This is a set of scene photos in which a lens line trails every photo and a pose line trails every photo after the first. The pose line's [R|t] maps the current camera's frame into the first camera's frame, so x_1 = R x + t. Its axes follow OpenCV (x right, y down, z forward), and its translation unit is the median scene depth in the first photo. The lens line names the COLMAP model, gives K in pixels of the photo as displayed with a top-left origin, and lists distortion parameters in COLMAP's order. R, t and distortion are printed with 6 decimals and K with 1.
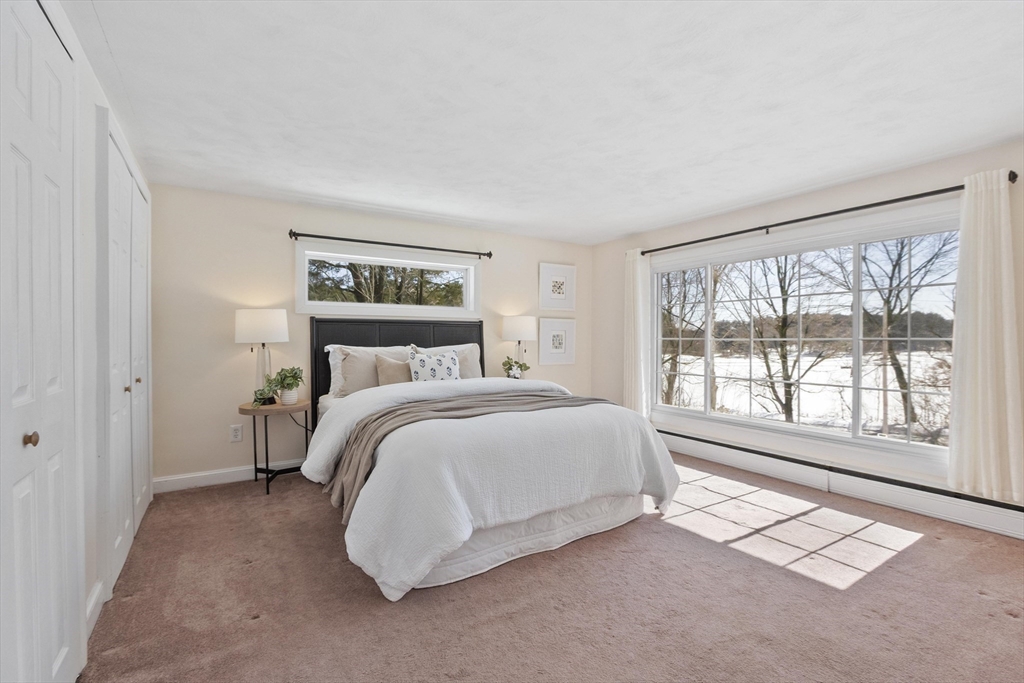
lens RADIAL K [[455.9, 0, 510.2], [0, 455.9, 342.4], [0, 0, 1]] dist [-0.001545, 0.001170]
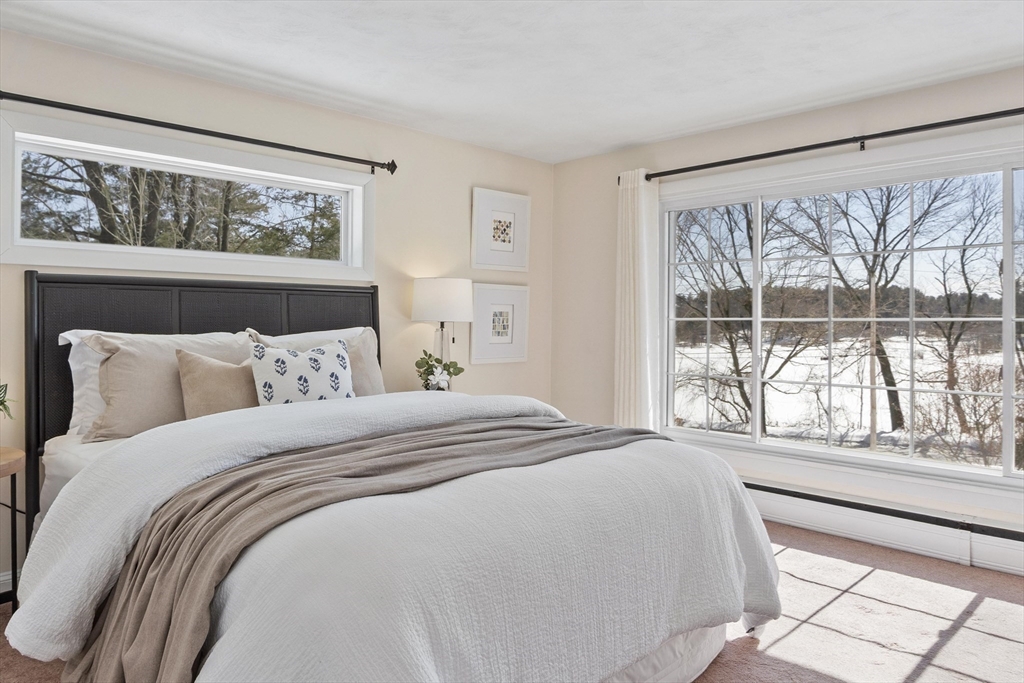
lens RADIAL K [[688.9, 0, 518.1], [0, 688.9, 309.8], [0, 0, 1]] dist [0.000346, 0.001370]
pose [[0.975450, 0.004169, 0.220181, -0.093407], [0.000770, 0.999750, -0.022341, 0.000408], [-0.220219, 0.021962, 0.975203, 0.181927]]
